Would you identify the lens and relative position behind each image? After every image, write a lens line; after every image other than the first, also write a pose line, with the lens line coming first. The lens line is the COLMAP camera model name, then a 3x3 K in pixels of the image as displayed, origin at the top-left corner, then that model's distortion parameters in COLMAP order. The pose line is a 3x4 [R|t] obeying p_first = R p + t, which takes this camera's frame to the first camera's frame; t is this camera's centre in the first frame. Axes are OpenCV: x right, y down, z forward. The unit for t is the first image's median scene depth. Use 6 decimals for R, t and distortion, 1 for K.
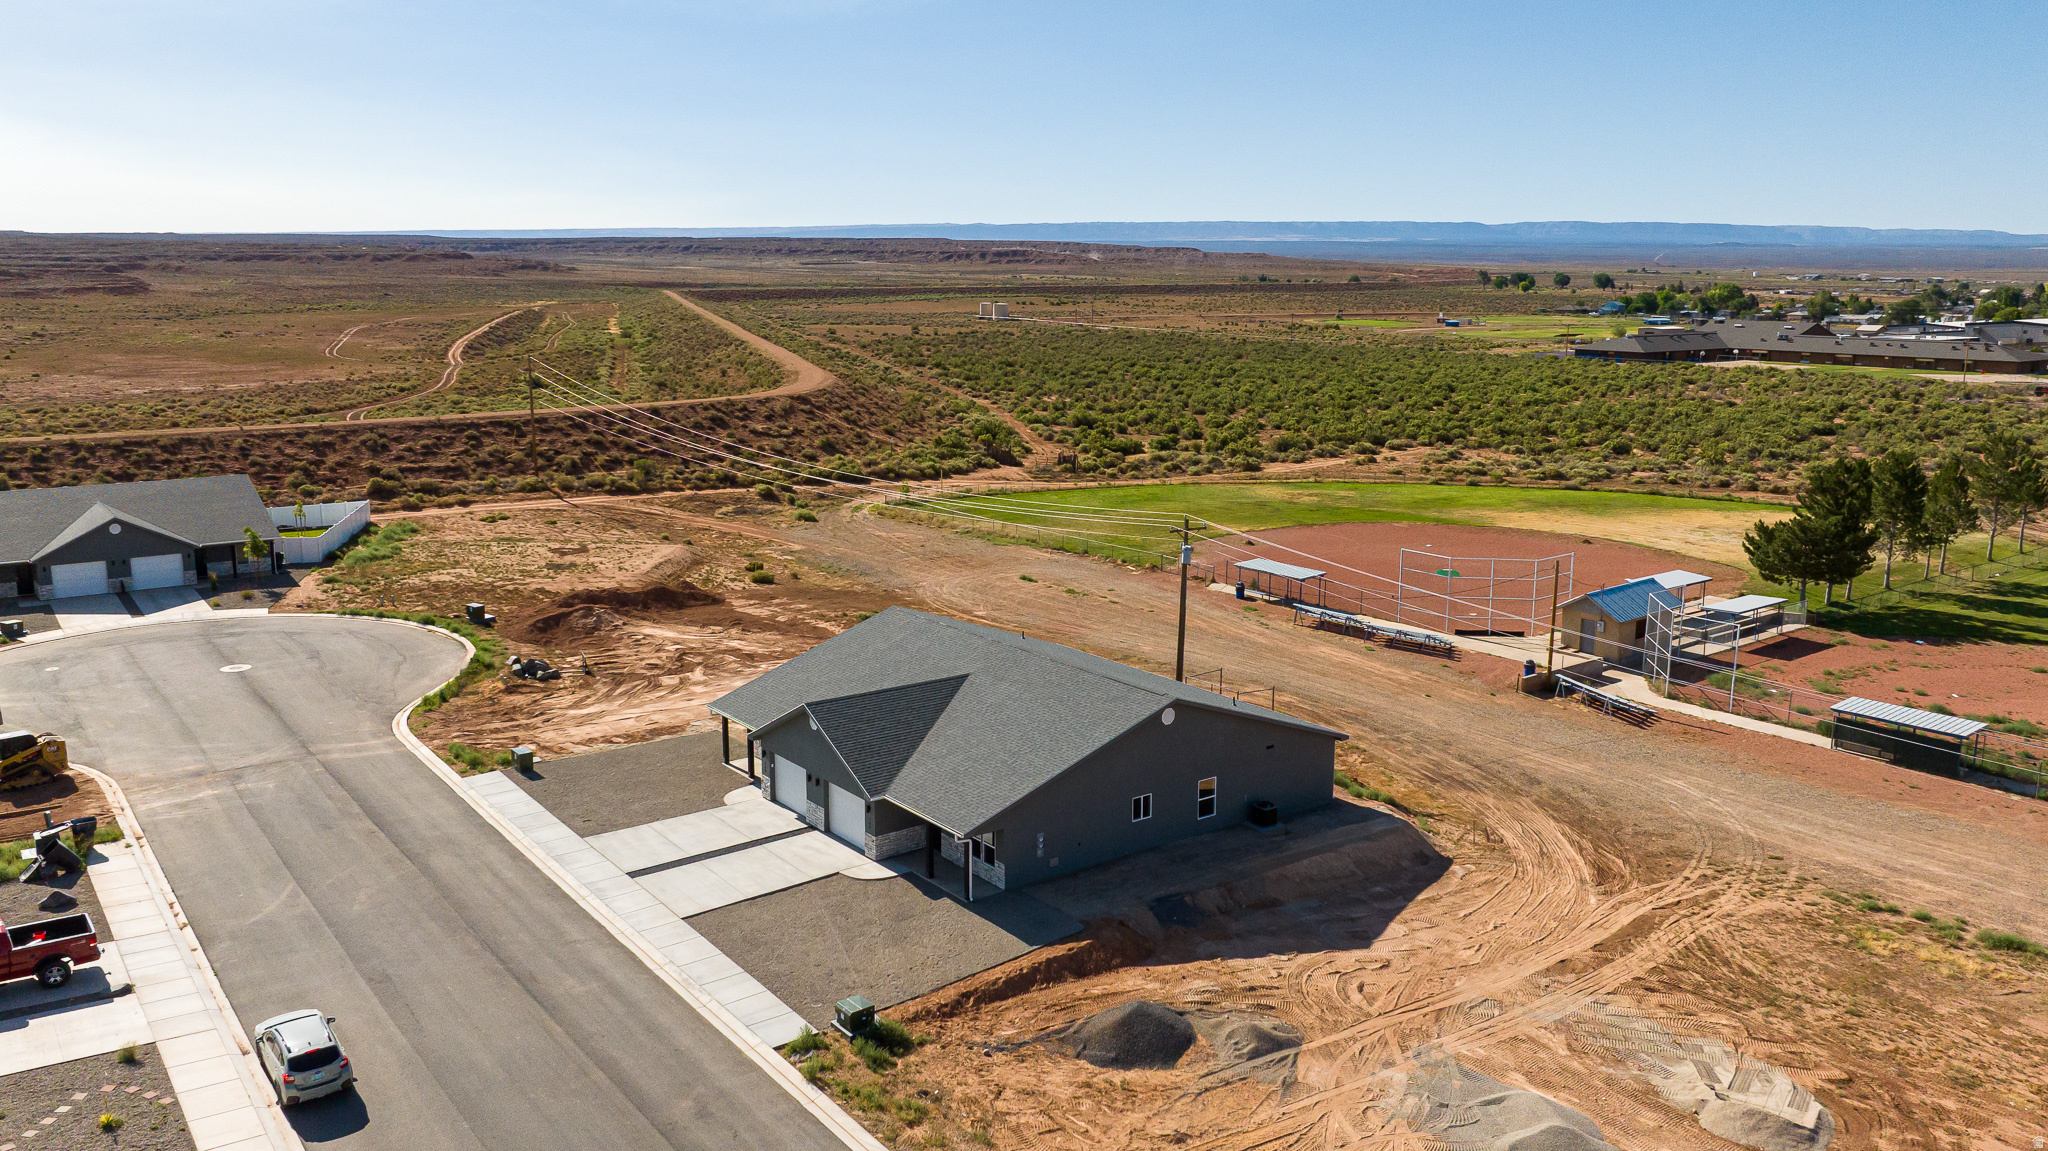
lens RADIAL K [[1543.4, 0, 1044.2], [0, 1543.4, 571.4], [0, 0, 1]] dist [-0.015398, -0.002071]
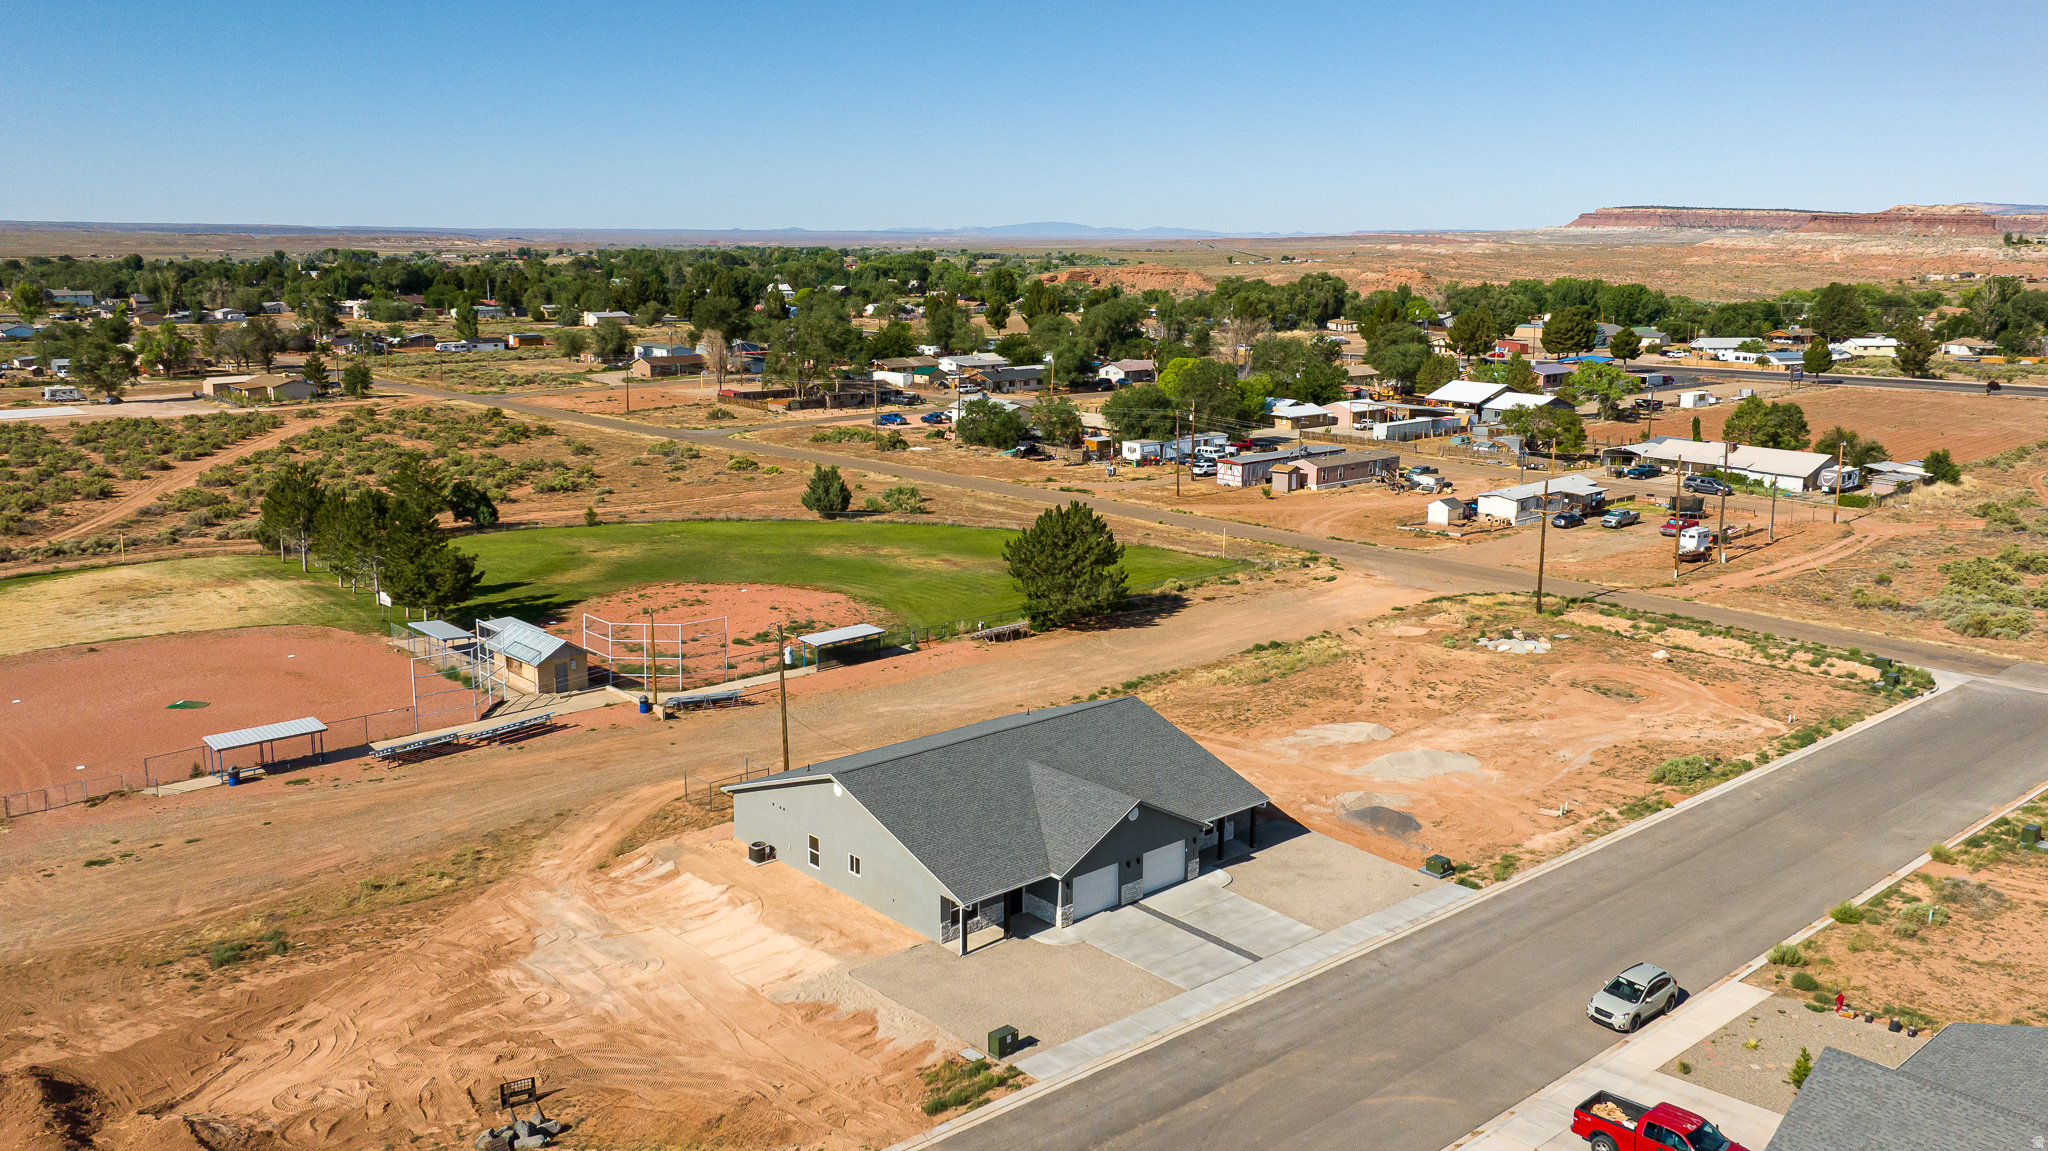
lens RADIAL K [[1611.7, 0, 1024.0], [0, 1611.7, 575.5], [0, 0, 1]] dist [0.002902, -0.041038]
pose [[-0.064004, -0.210592, 0.975477, -1.035142], [0.190203, 0.956988, 0.219081, -0.287087], [-0.979656, 0.199560, -0.021196, 0.848161]]
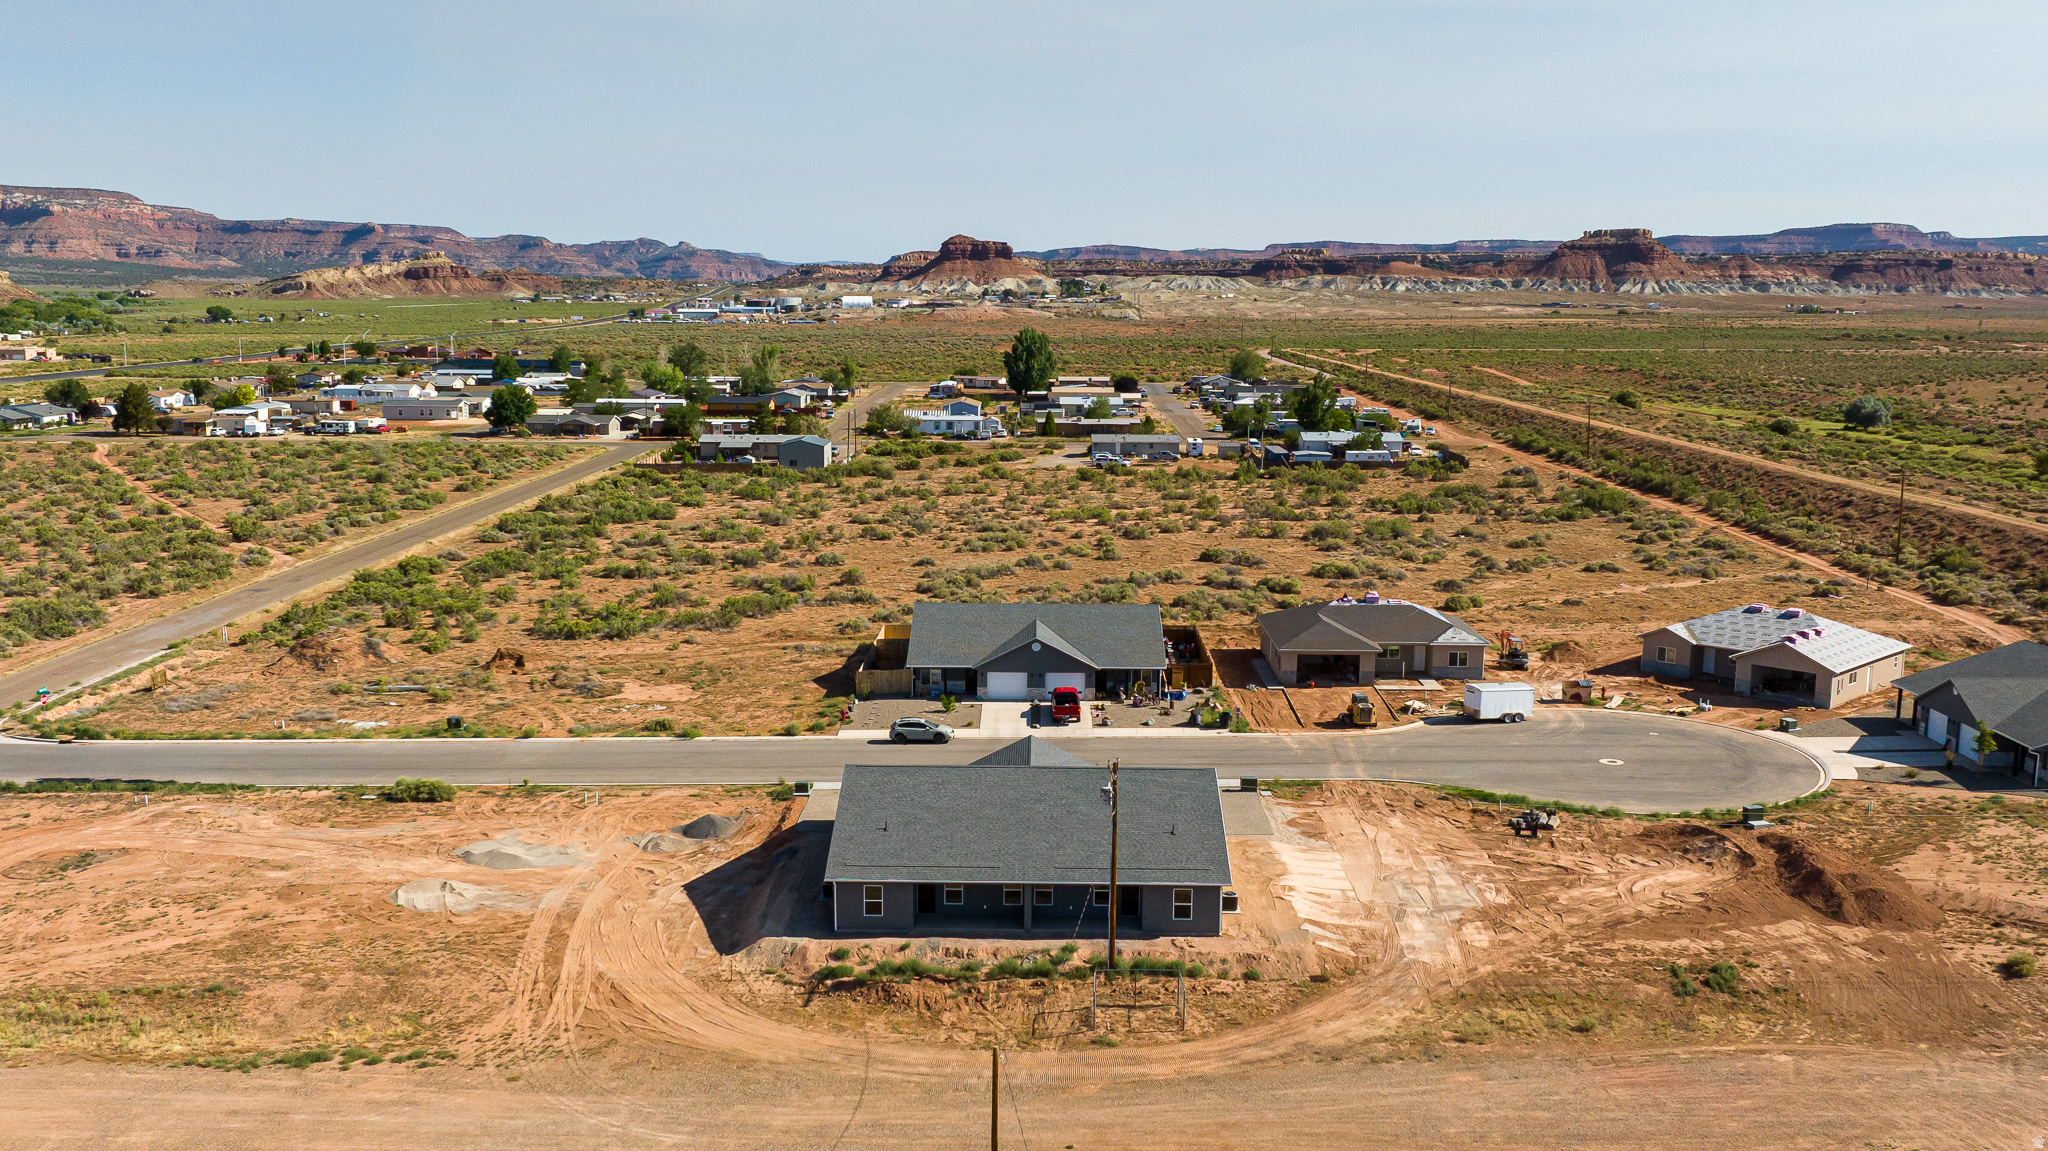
lens RADIAL K [[1889.2, 0, 1024.0], [0, 1889.2, 575.5], [0, 0, 1]] dist [-0.026915, -0.009325]
pose [[-0.615911, 0.108946, -0.780246, 1.020115], [-0.163041, 0.951324, 0.261534, -0.436229], [0.770760, 0.288294, -0.568169, 1.584651]]
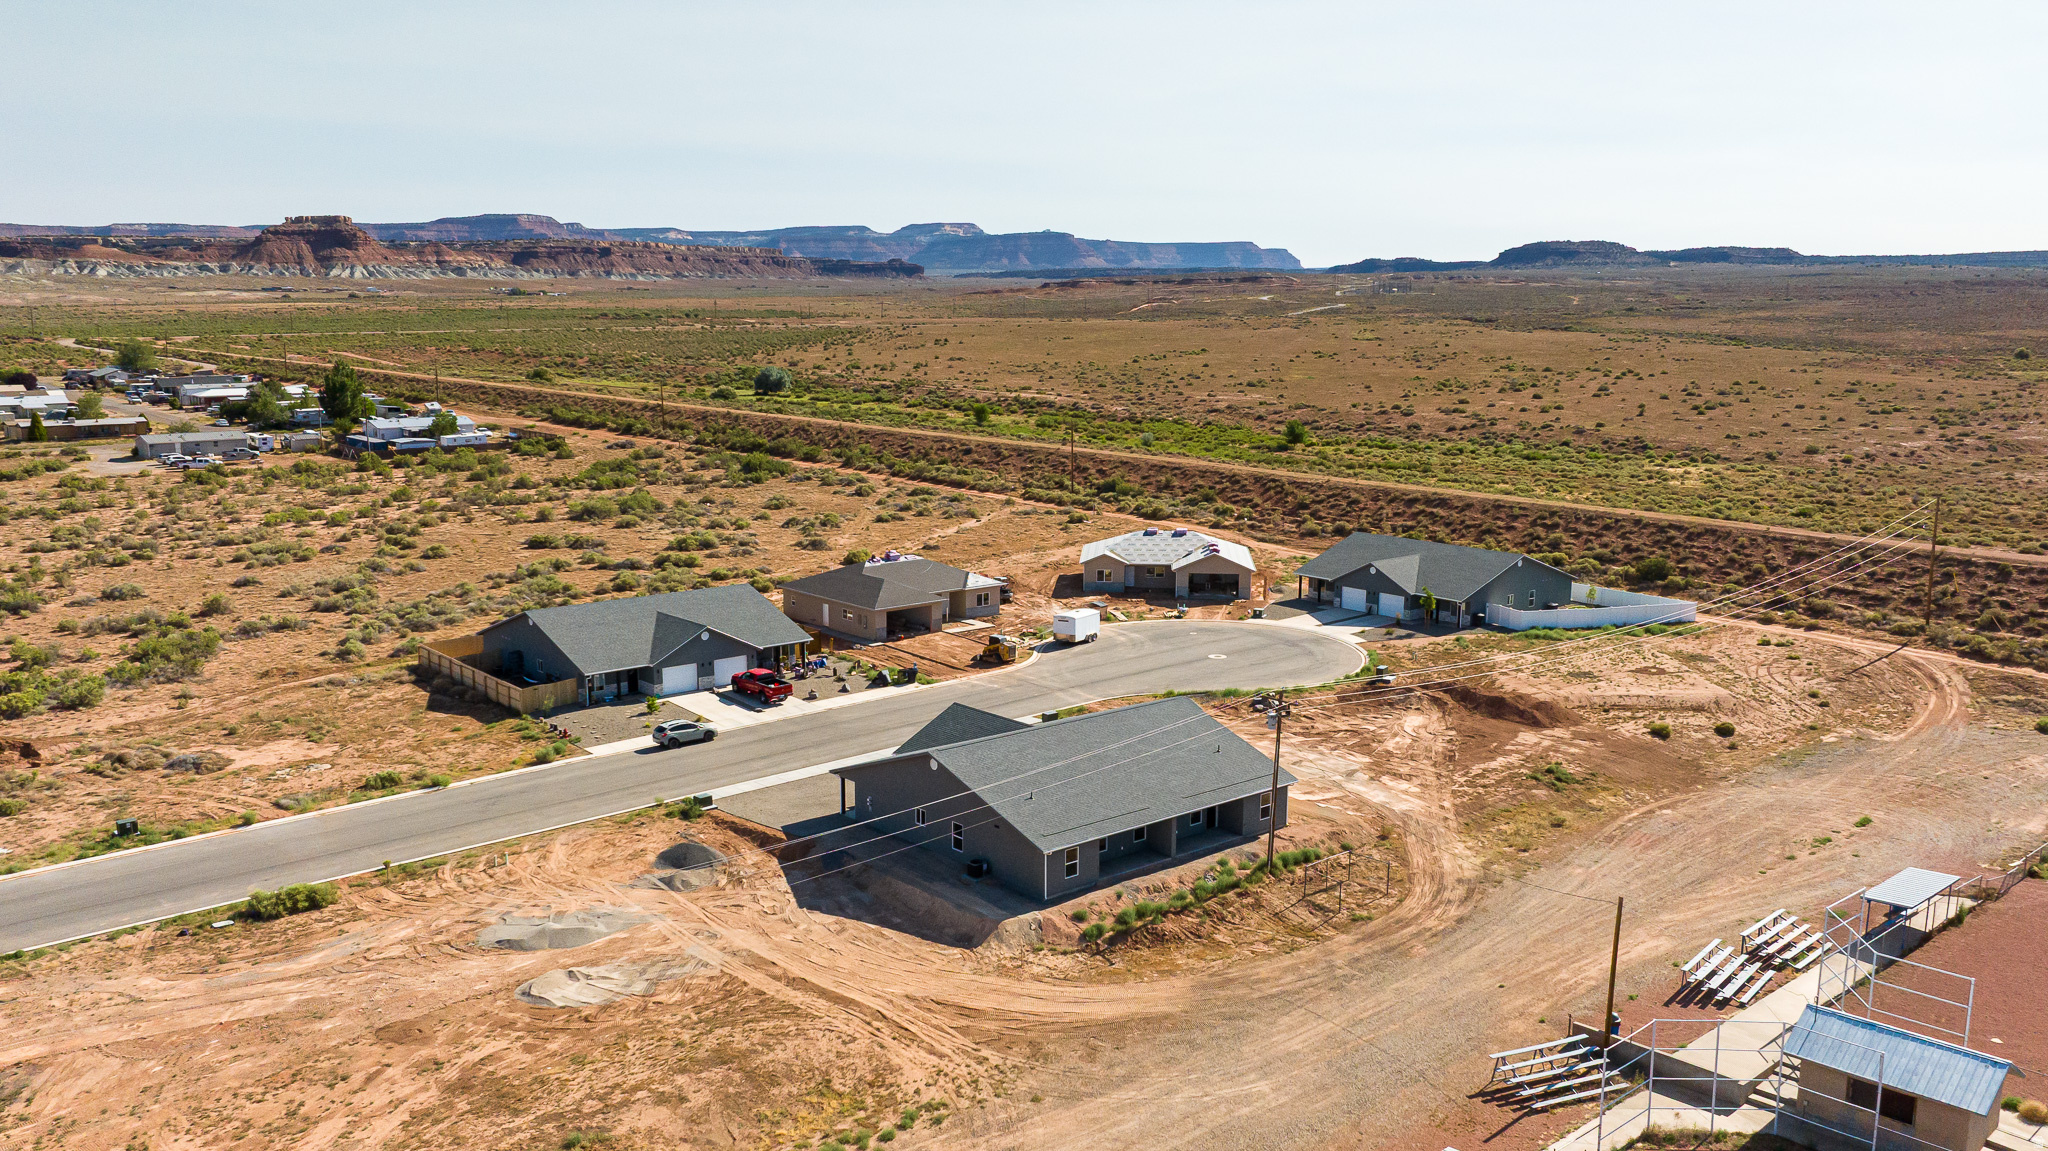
lens RADIAL K [[1726.3, 0, 1105.5], [0, 1726.3, 576.4], [0, 0, 1]] dist [-0.016146, -0.000626]
pose [[0.095785, 0.161649, -0.982189, 1.289735], [-0.202764, 0.969206, 0.139738, -0.261462], [0.974532, 0.185767, 0.125612, 0.708169]]
